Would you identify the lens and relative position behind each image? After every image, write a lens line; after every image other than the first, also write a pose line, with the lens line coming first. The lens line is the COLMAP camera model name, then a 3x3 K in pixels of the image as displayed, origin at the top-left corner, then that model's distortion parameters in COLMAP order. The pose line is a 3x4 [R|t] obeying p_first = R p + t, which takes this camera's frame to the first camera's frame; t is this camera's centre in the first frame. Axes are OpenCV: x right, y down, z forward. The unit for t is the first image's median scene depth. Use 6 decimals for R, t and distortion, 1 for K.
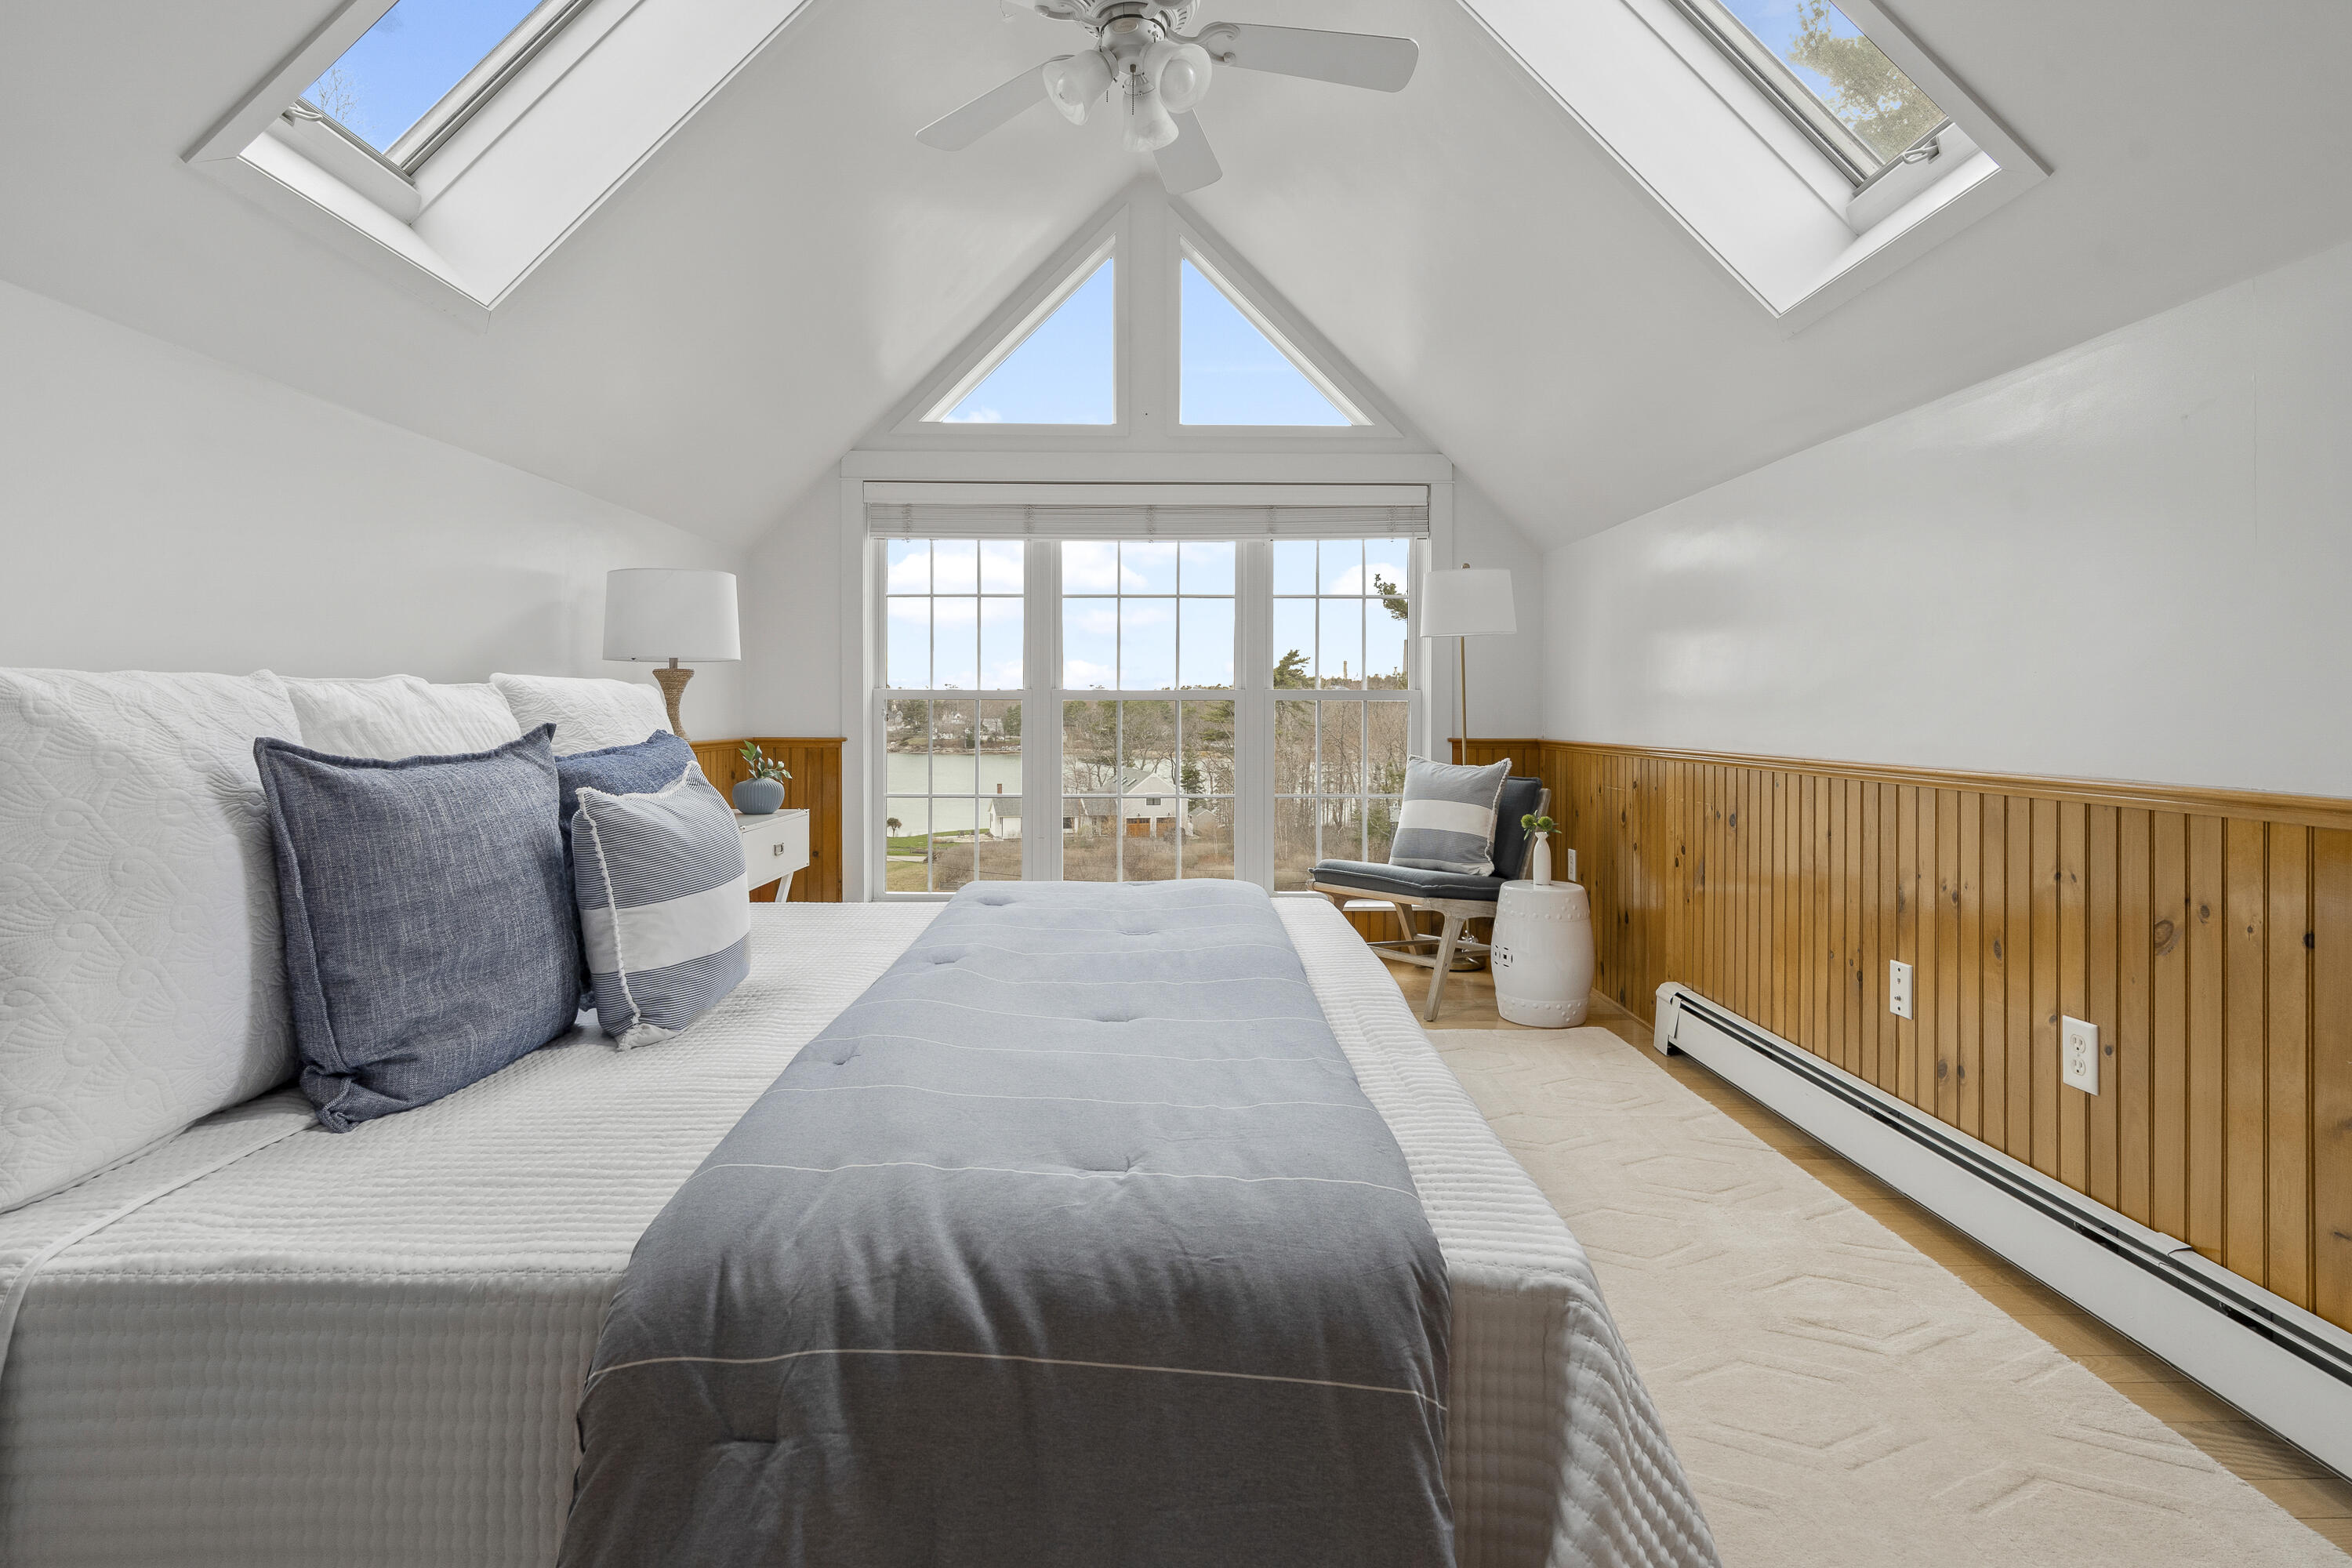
lens RADIAL K [[1202.4, 0, 1176.7], [0, 1202.4, 712.2], [0, 0, 1]] dist [-0.004845, 0.001879]
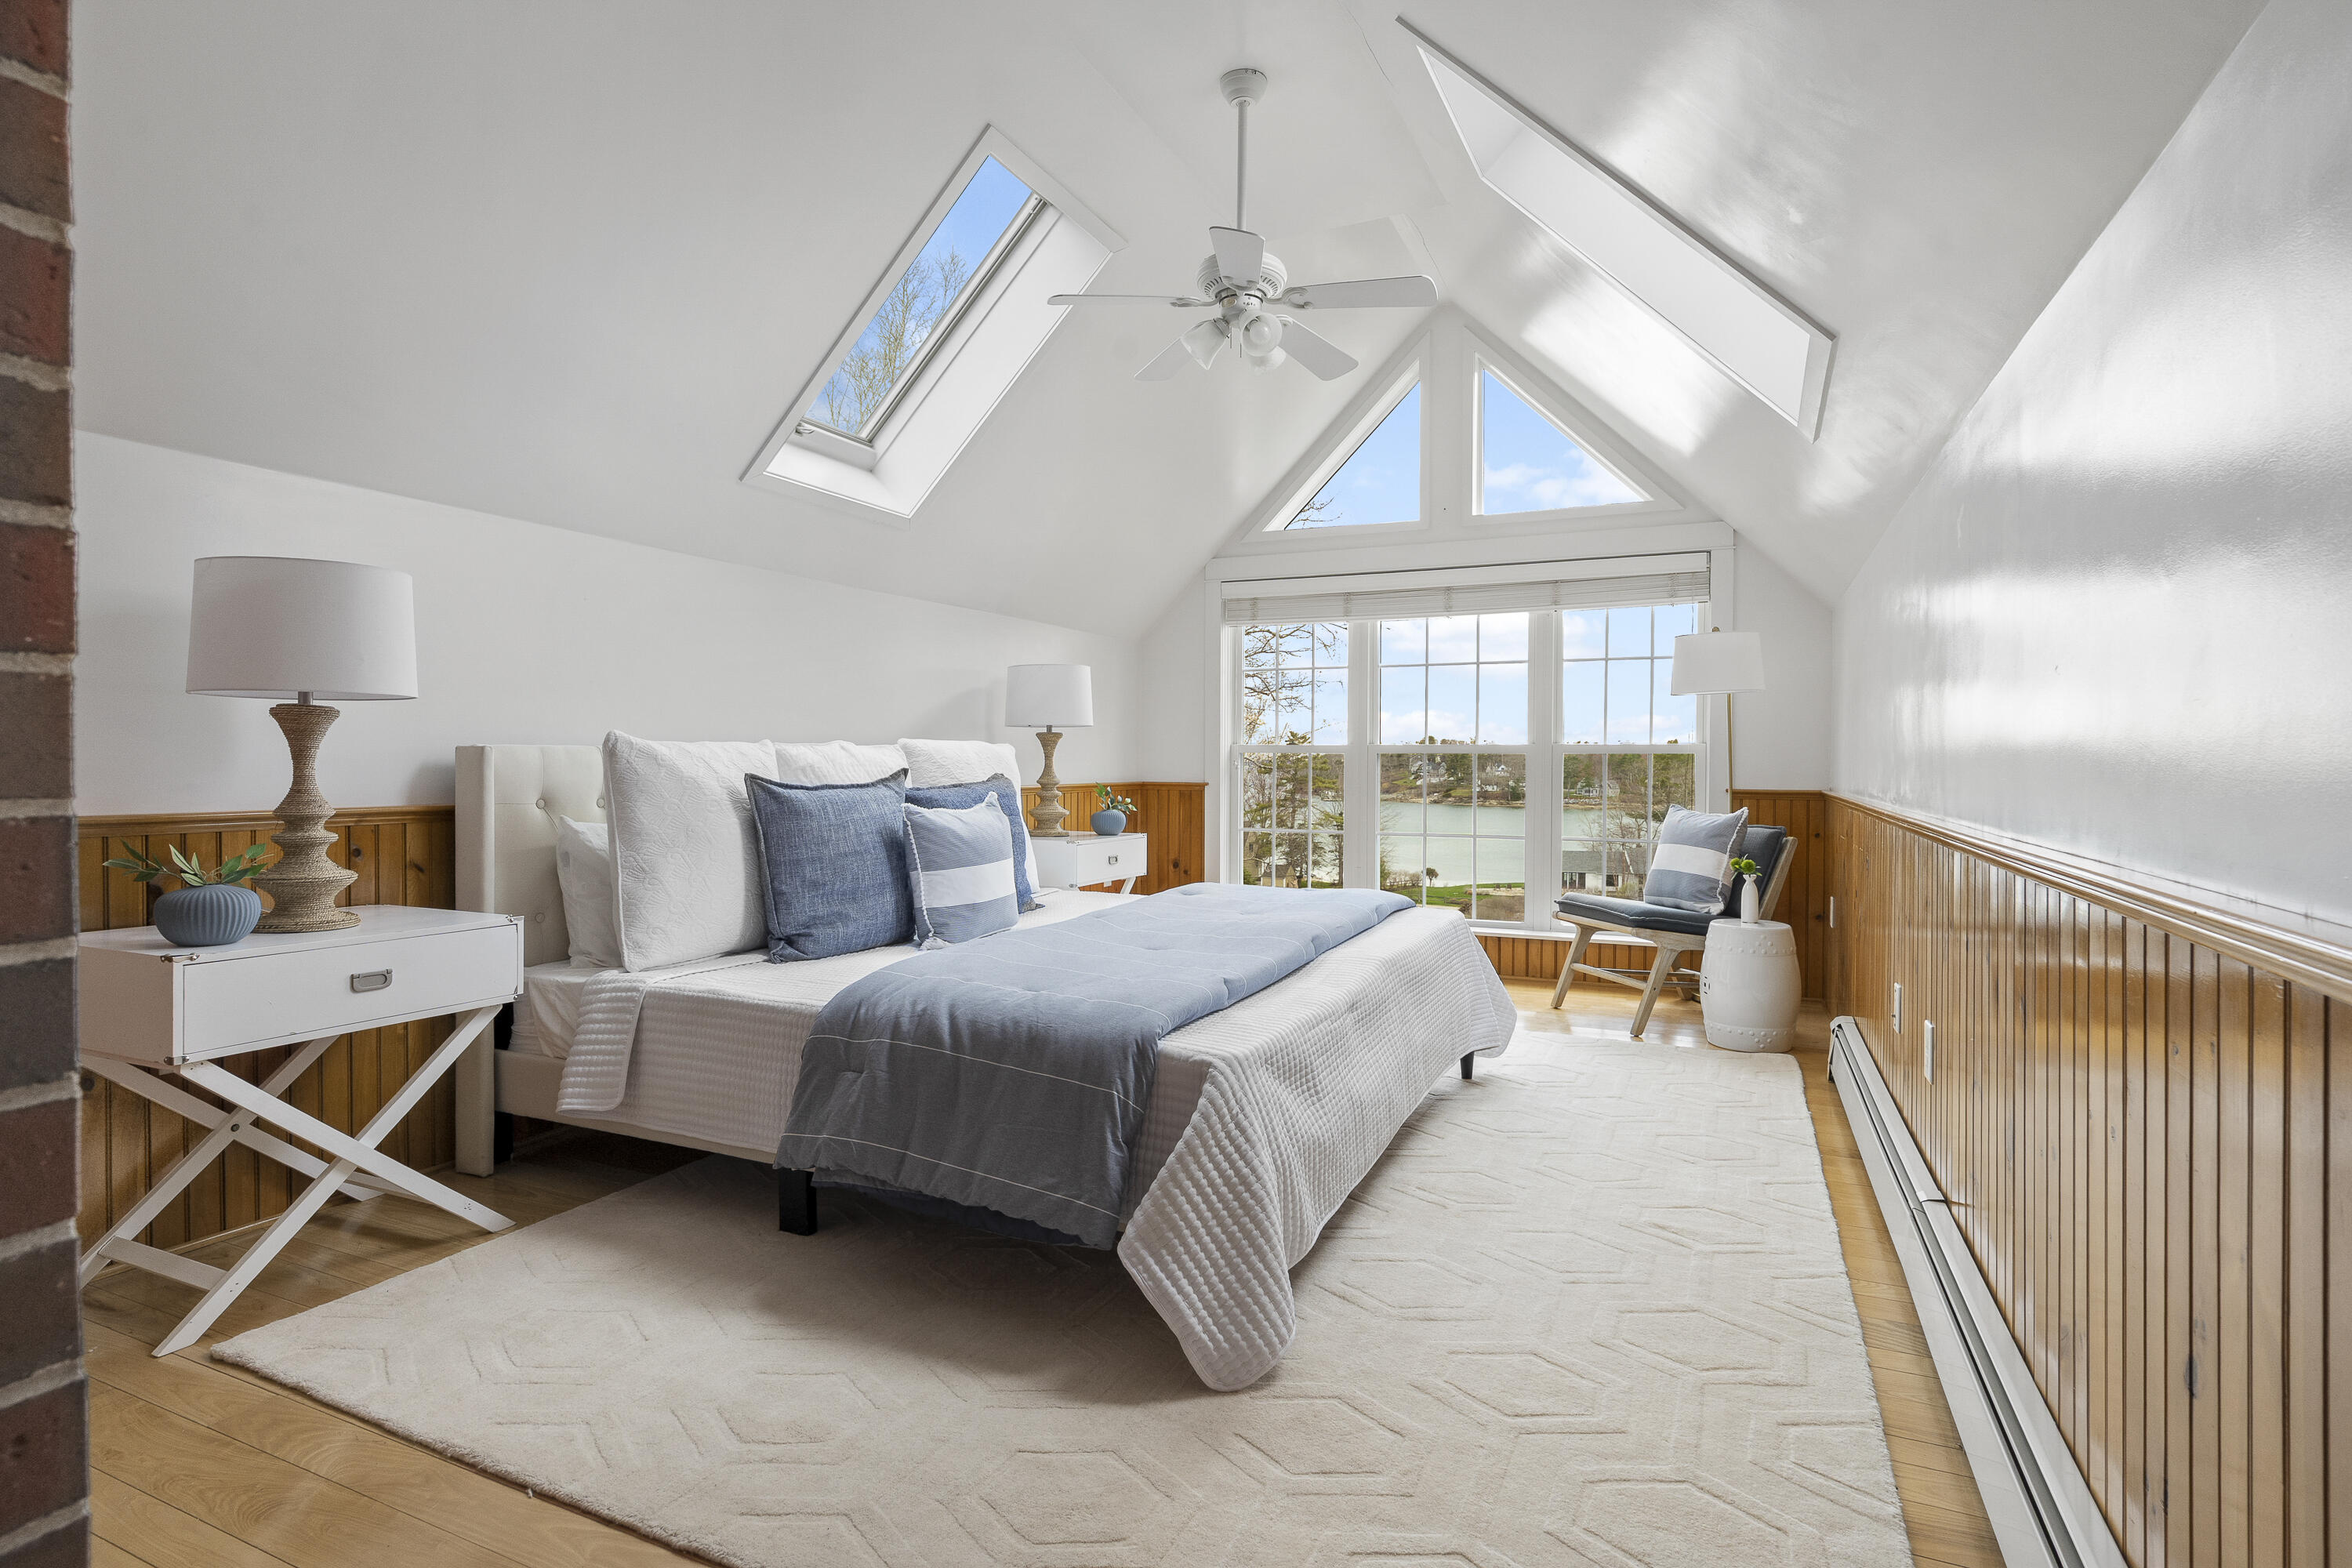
lens RADIAL K [[1192.5, 0, 1157.7], [0, 1192.5, 769.0], [0, 0, 1]] dist [-0.005429, 0.003729]
pose [[0.895746, 0.005588, -0.444531, 0.334863], [-0.003582, 0.999979, 0.005352, -0.000061], [0.444551, -0.003202, 0.895748, -0.228234]]
